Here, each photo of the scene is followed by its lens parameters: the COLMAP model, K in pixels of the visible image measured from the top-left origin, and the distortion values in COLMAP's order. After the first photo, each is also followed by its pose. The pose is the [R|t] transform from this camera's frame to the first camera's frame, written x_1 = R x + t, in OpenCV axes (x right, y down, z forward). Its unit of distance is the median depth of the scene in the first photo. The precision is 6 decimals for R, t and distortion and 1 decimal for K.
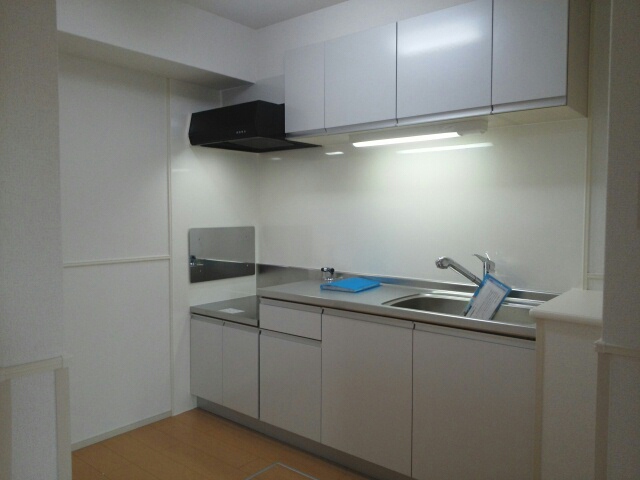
lens RADIAL K [[508.7, 0, 320.0], [0, 508.7, 240.0], [0, 0, 1]] dist [0.053582, -0.000429]
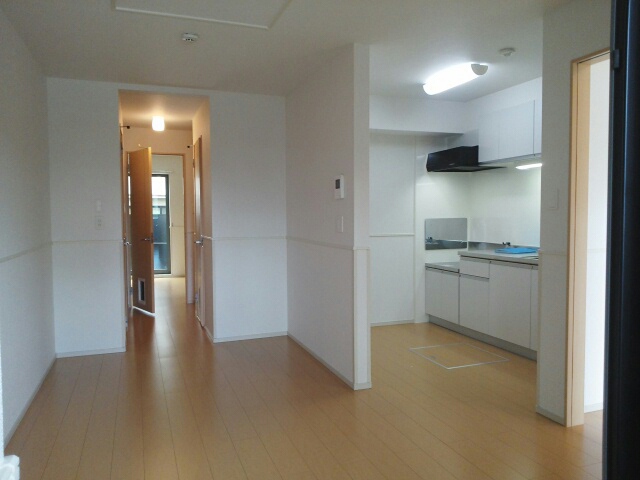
lens RADIAL K [[508.7, 0, 320.0], [0, 508.7, 240.0], [0, 0, 1]] dist [0.053582, -0.000429]
pose [[0.861559, 0.015065, -0.507434, 0.331442], [-0.017842, 0.999841, -0.000610, 0.059135], [0.507344, 0.009579, 0.861690, -0.716248]]
